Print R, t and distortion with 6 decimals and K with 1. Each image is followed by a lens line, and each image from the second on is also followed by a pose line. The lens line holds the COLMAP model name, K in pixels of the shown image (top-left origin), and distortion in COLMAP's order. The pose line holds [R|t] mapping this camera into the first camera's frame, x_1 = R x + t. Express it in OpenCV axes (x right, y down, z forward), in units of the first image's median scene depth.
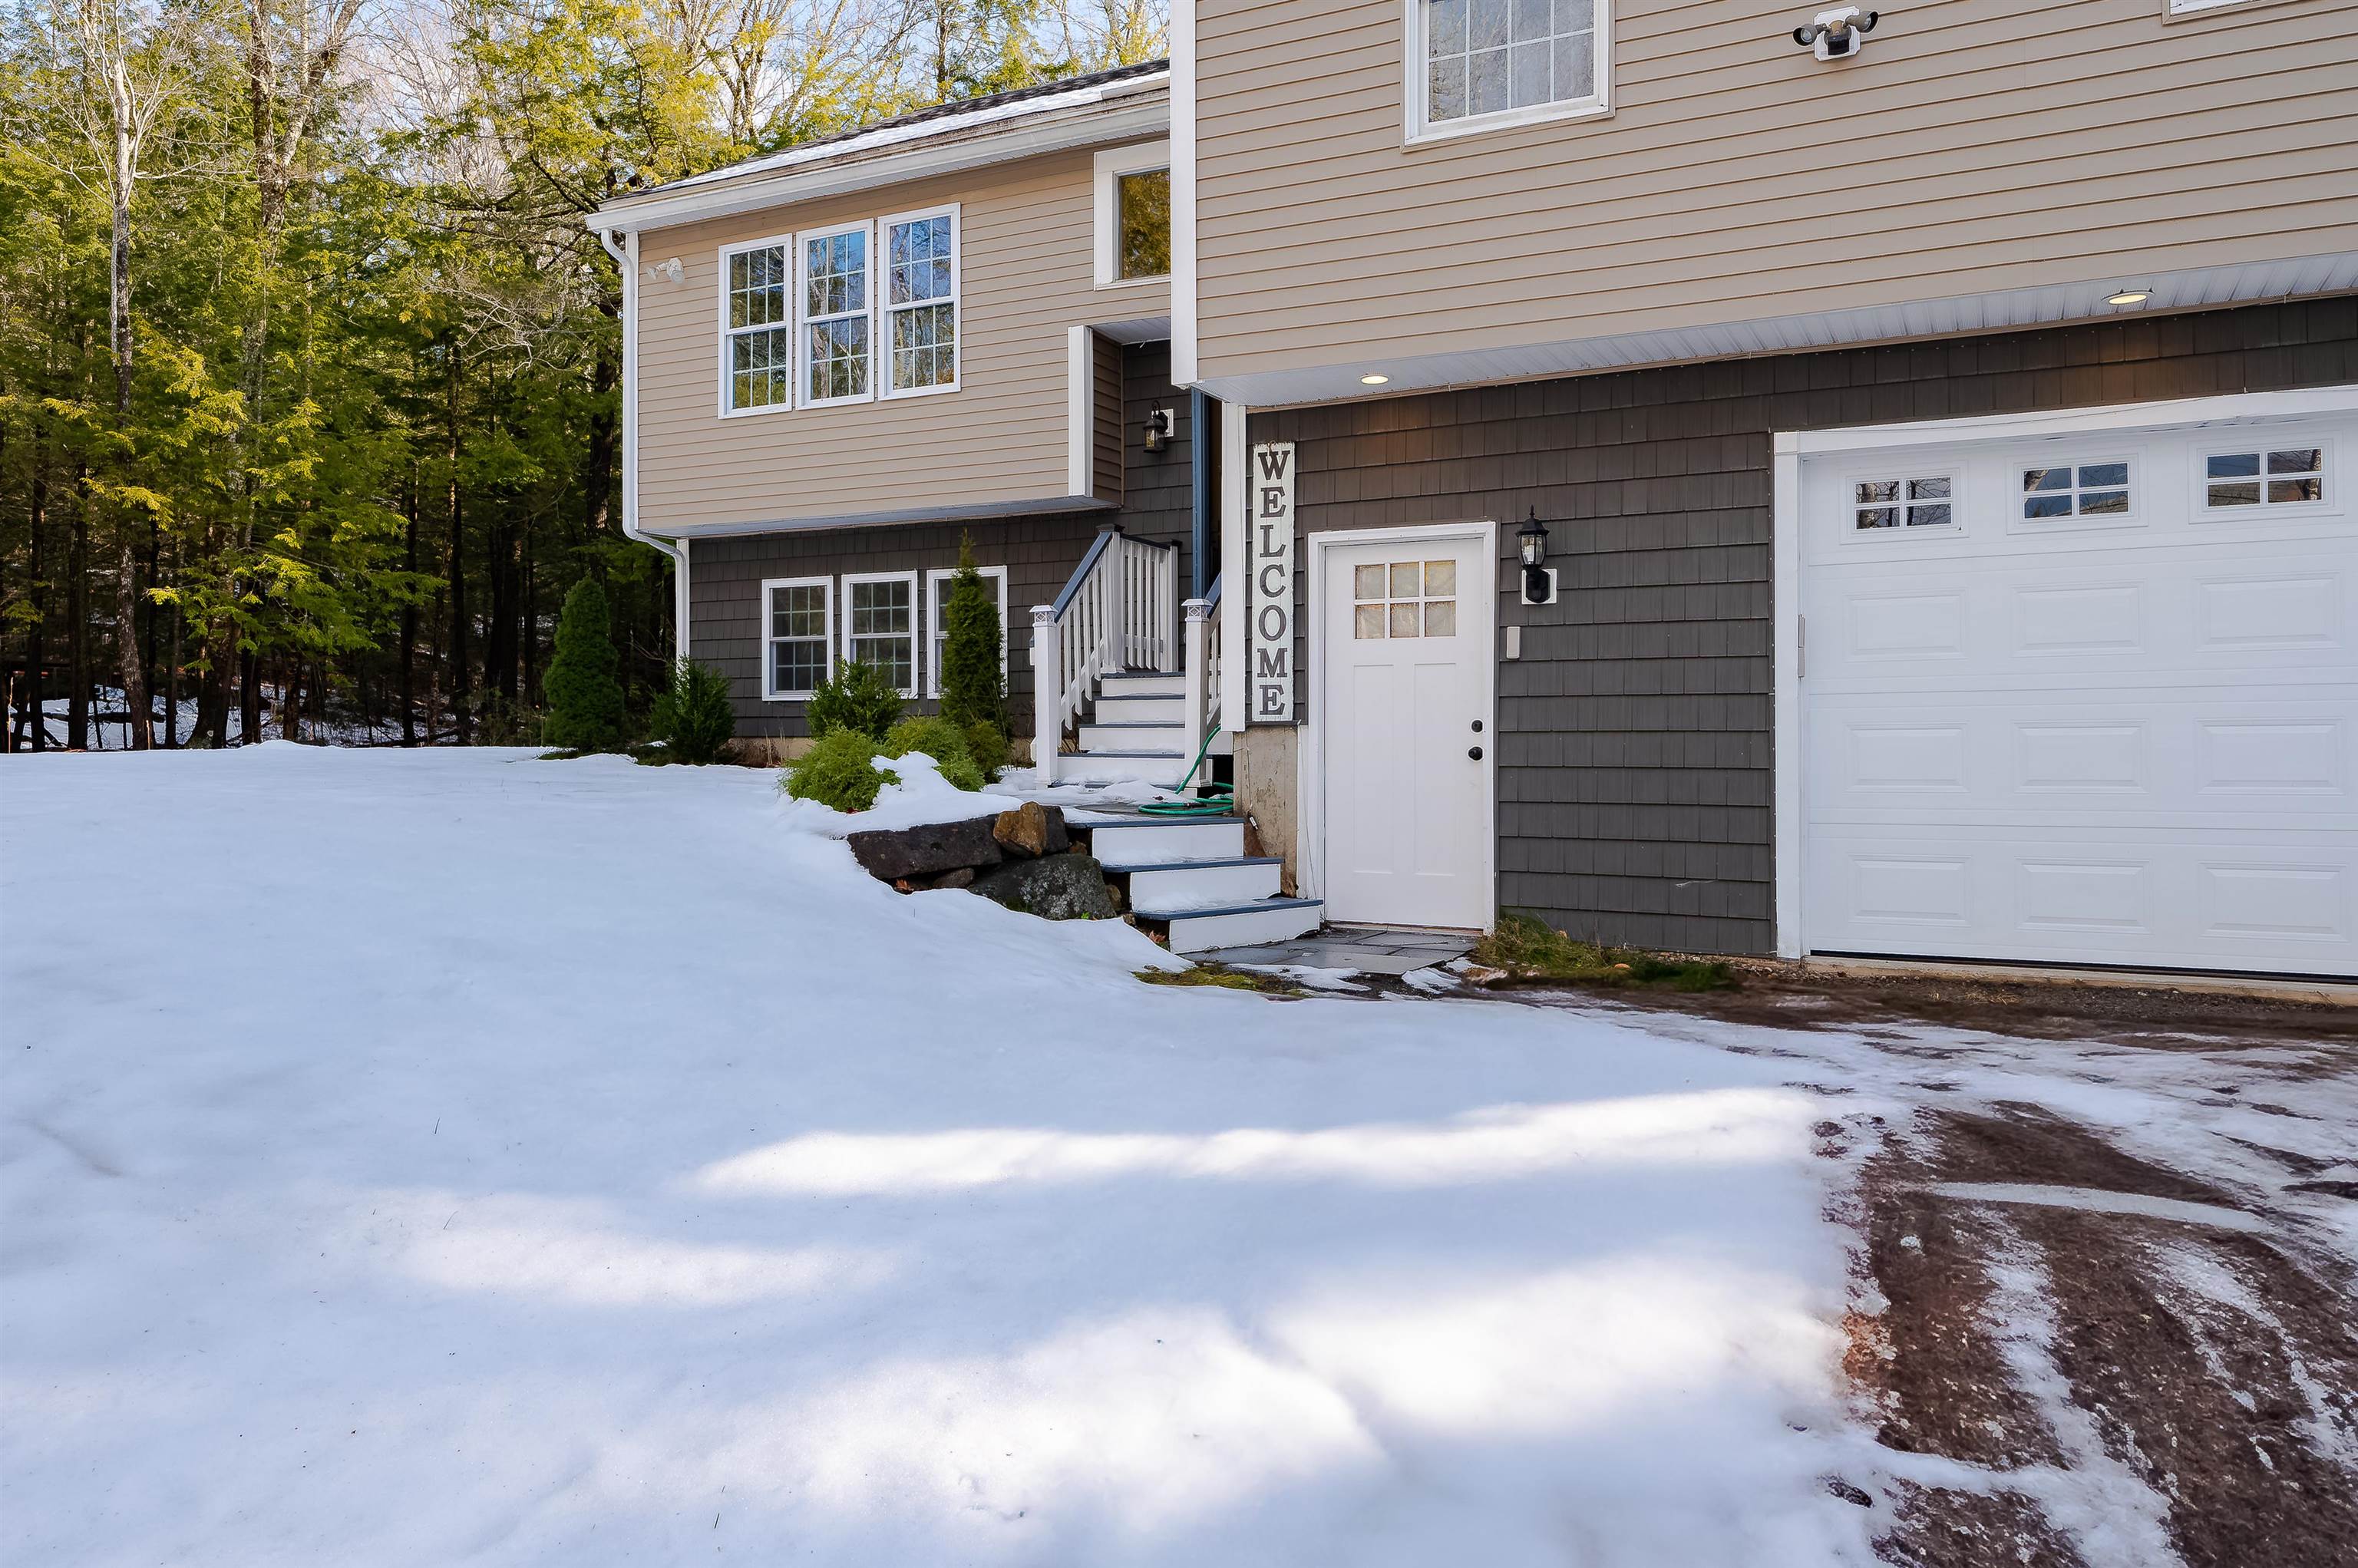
lens RADIAL K [[1582.4, 0, 1170.9], [0, 1582.4, 712.9], [0, 0, 1]] dist [0.001894, 0.001217]
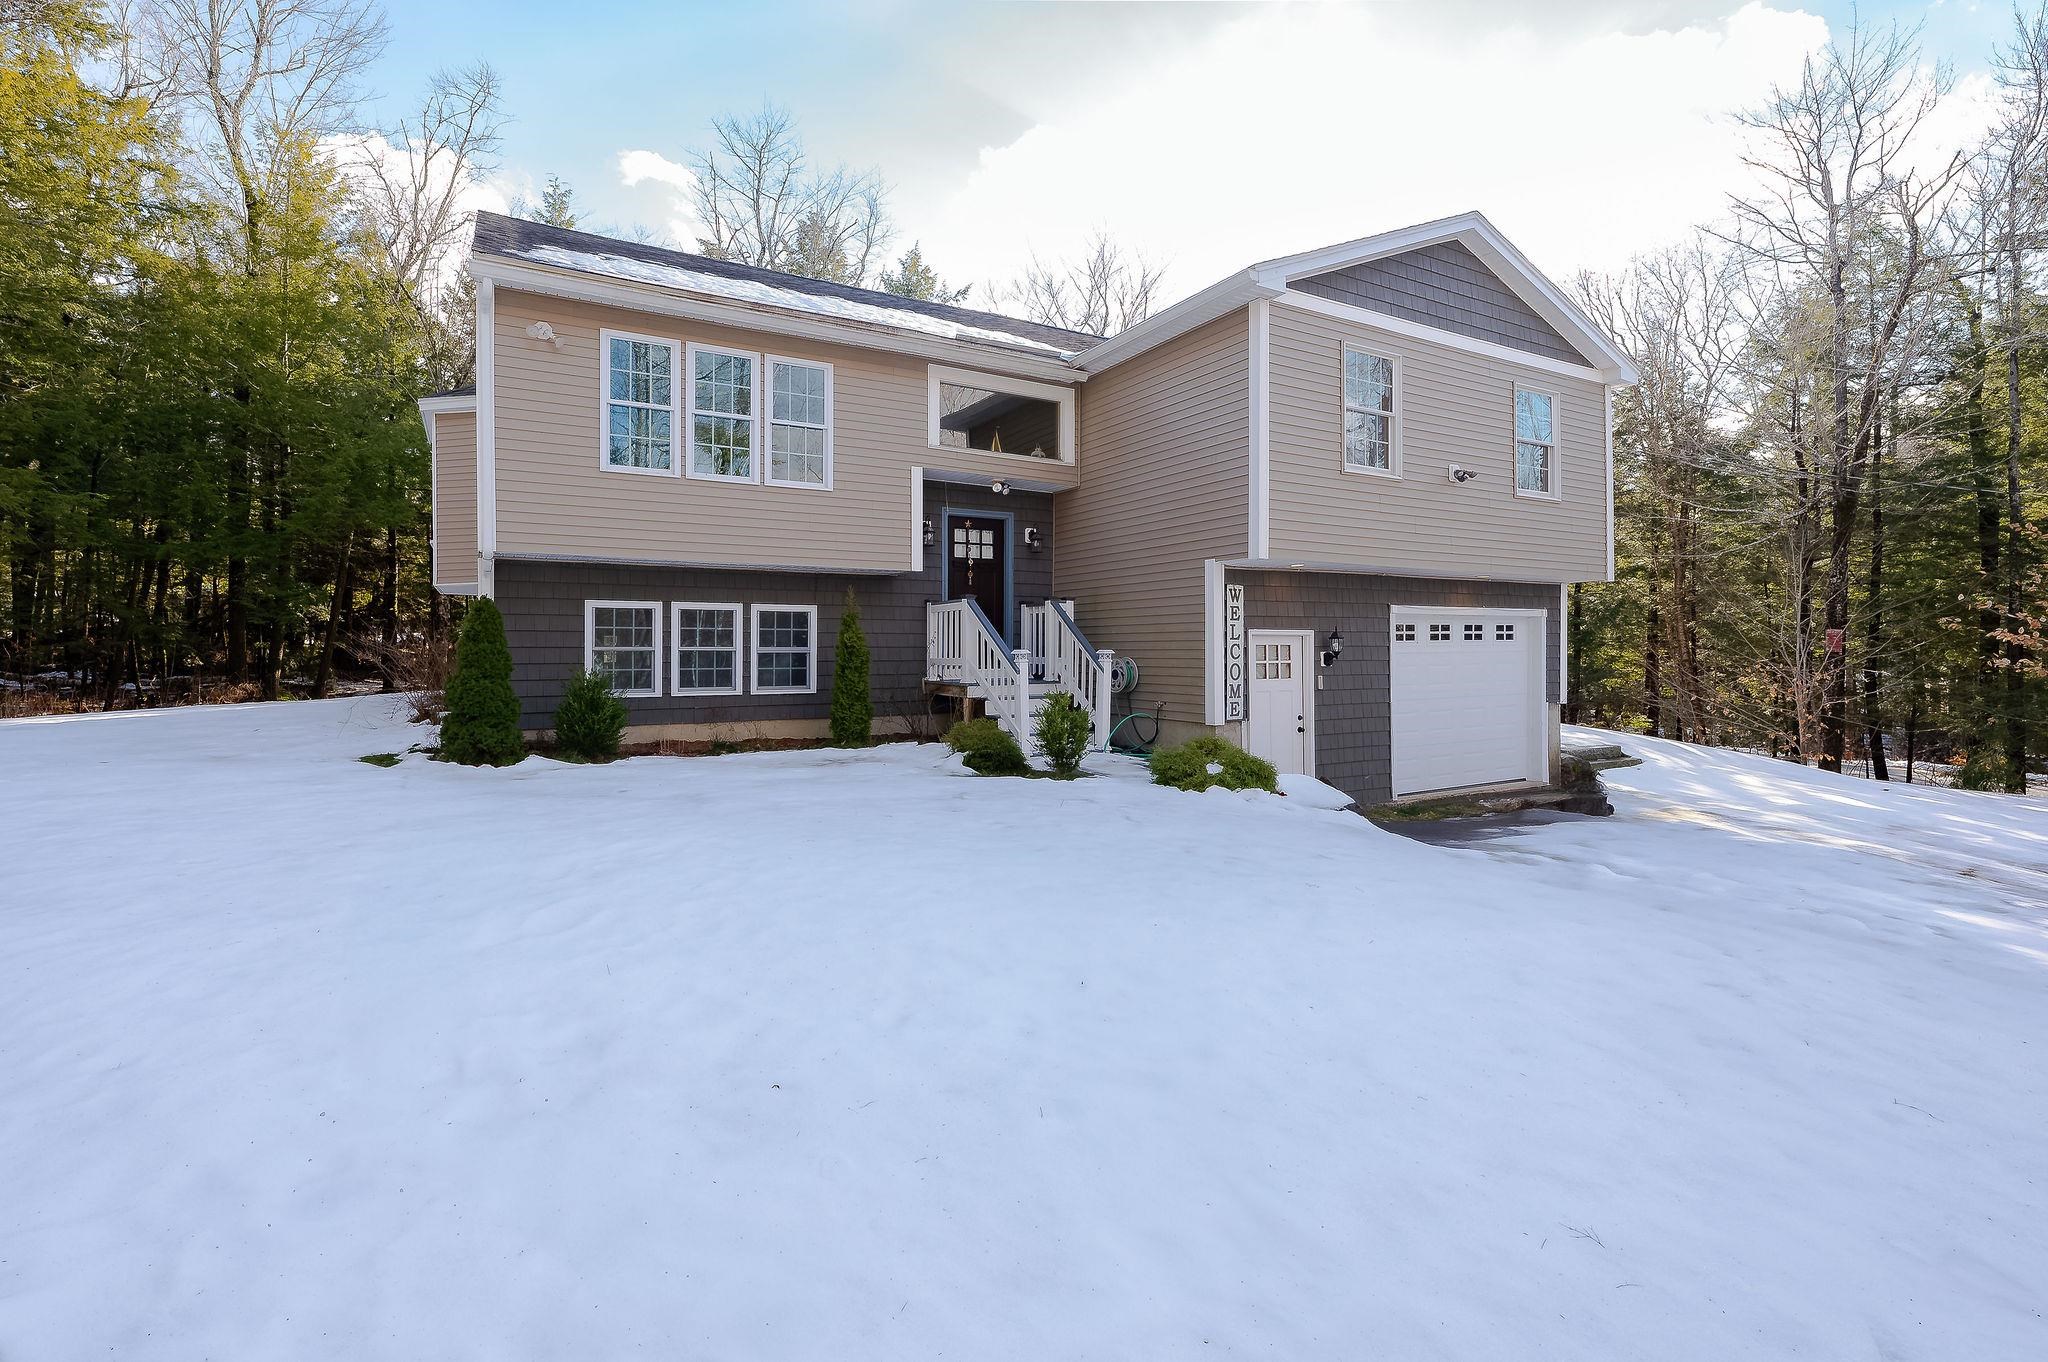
lens RADIAL K [[861.6, 0, 957.6], [0, 861.6, 644.3], [0, 0, 1]] dist [-0.001247, -0.000036]
pose [[0.595210, 0.003036, 0.803564, -1.053089], [-0.010152, 0.999941, 0.003742, -0.093083], [-0.803506, -0.010385, 0.595206, 0.619721]]
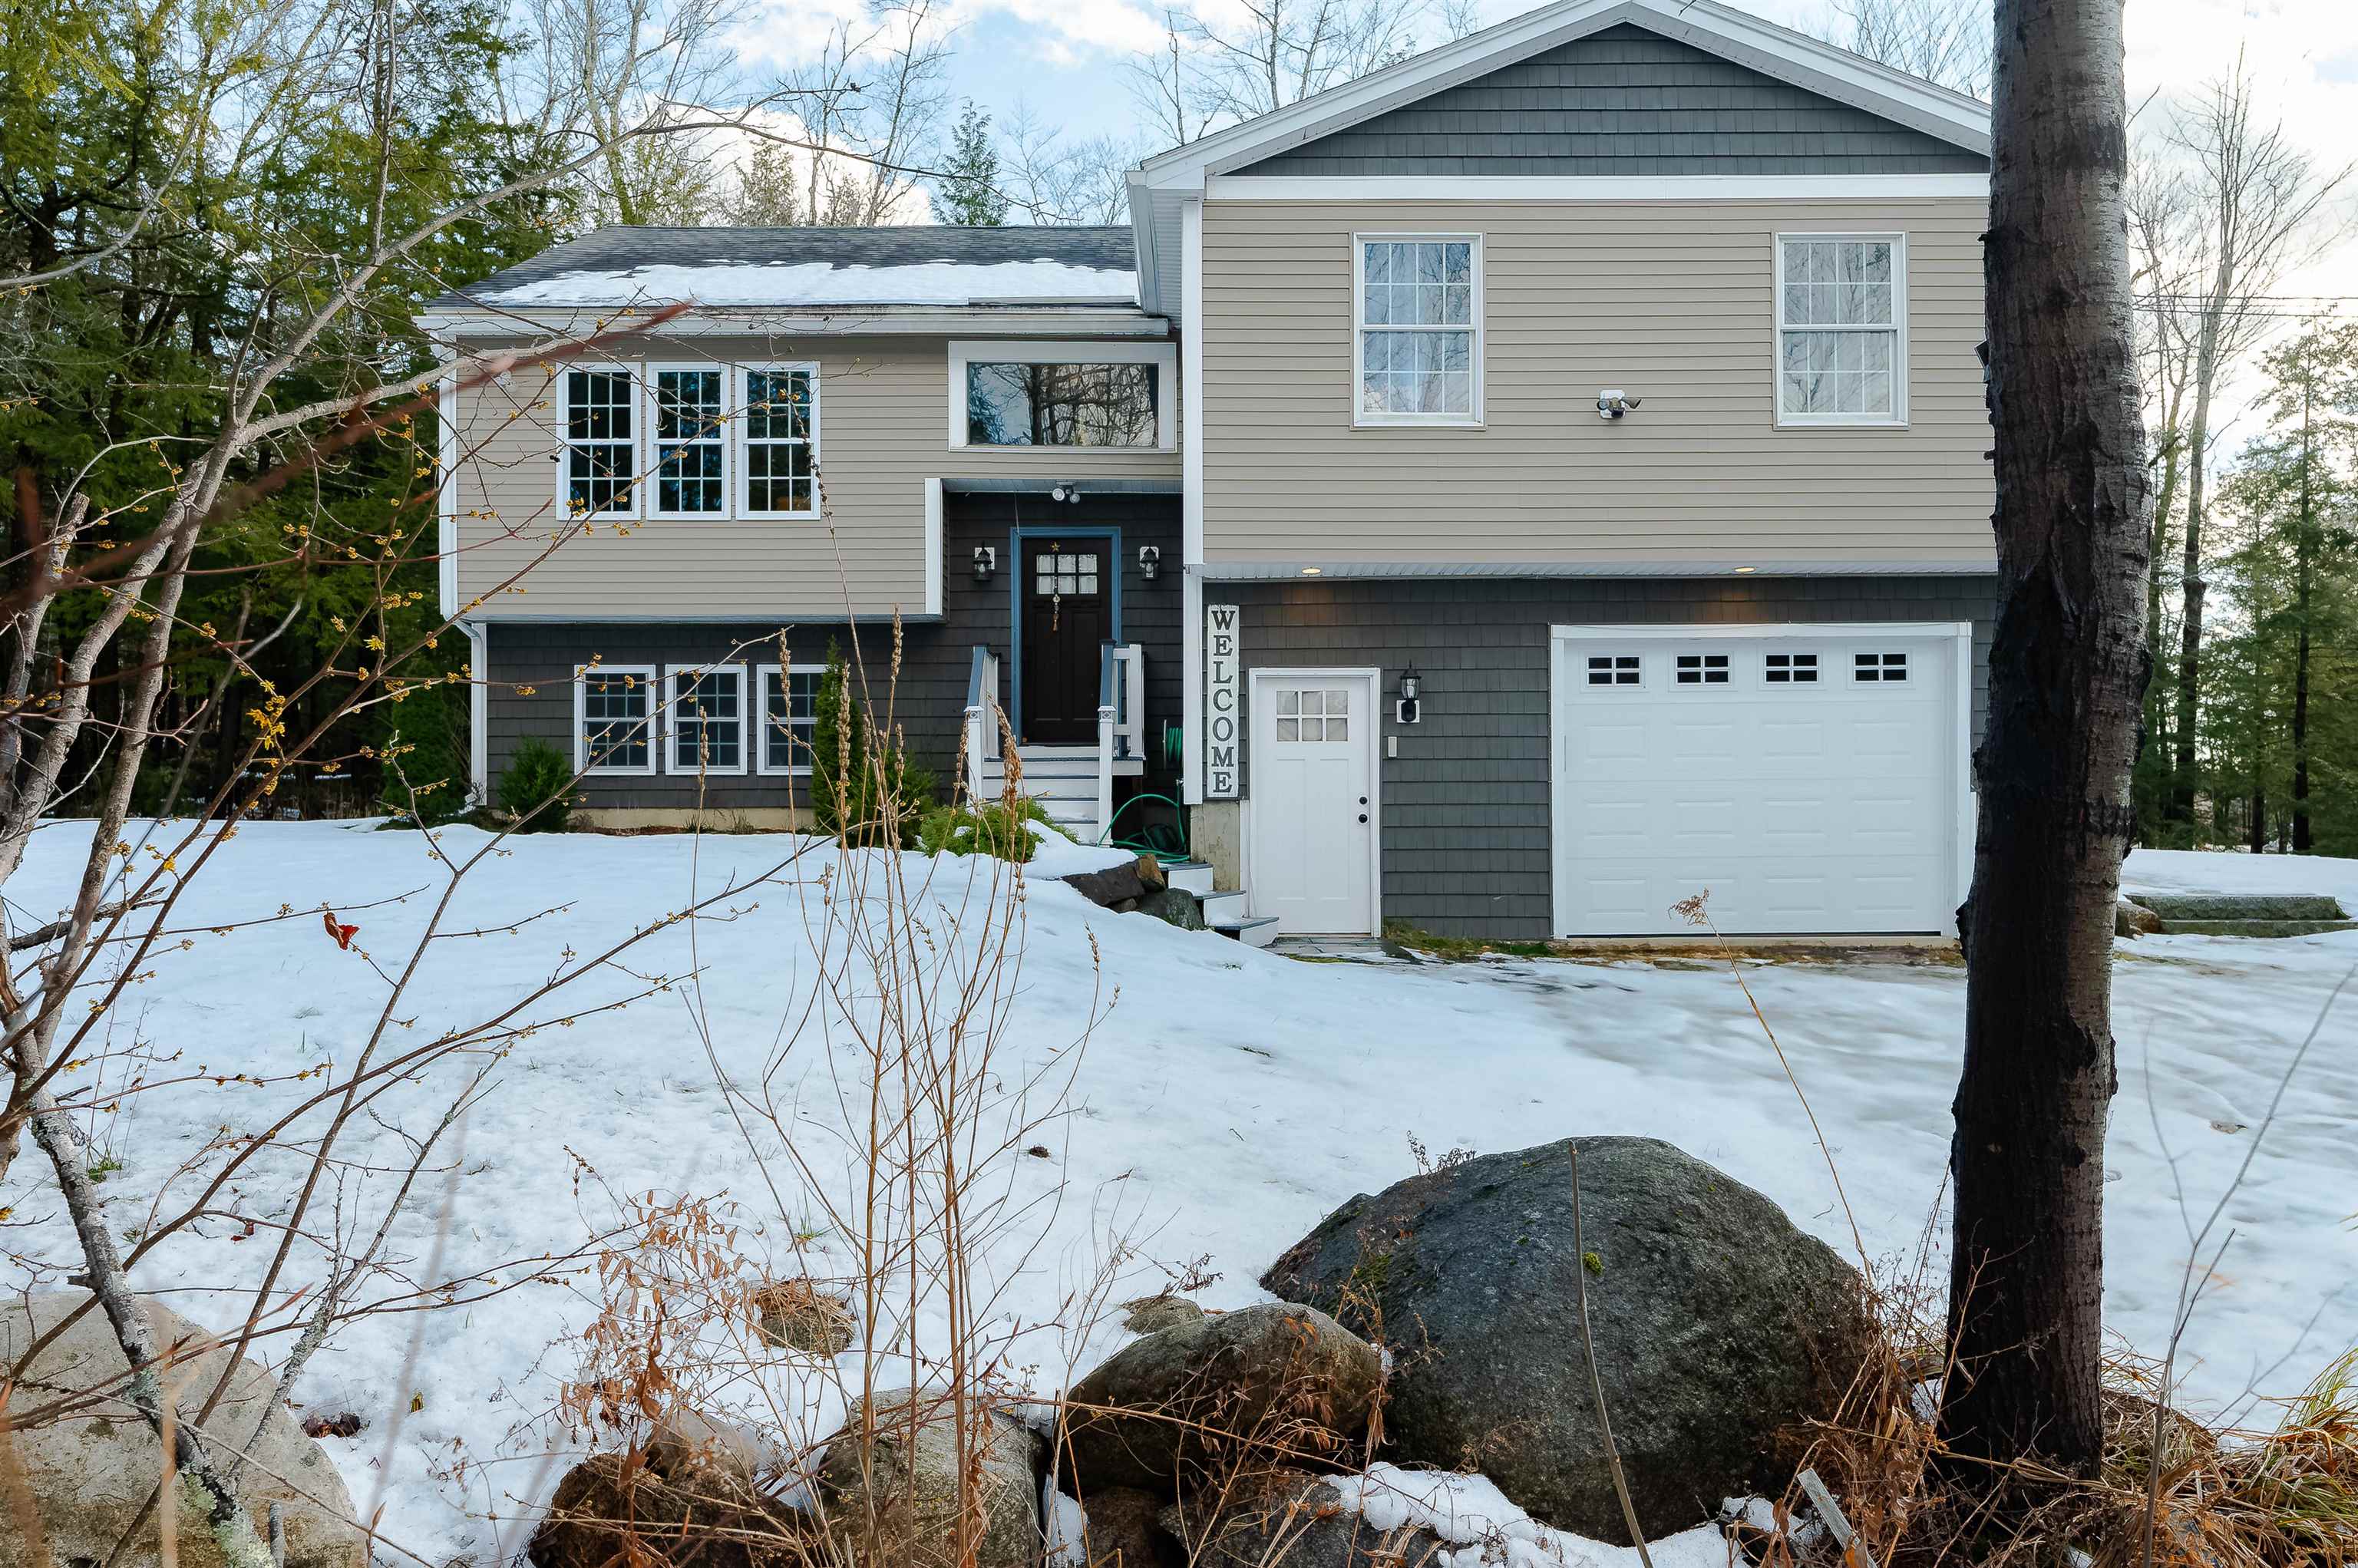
lens RADIAL K [[1543.1, 0, 1179.0], [0, 1543.1, 784.0], [0, 0, 1]] dist [0.003505, -0.000364]
pose [[0.900499, 0.004072, 0.434839, -0.583588], [-0.004952, 0.999987, 0.000891, -0.007608], [-0.434830, -0.002956, 0.900508, -0.253057]]
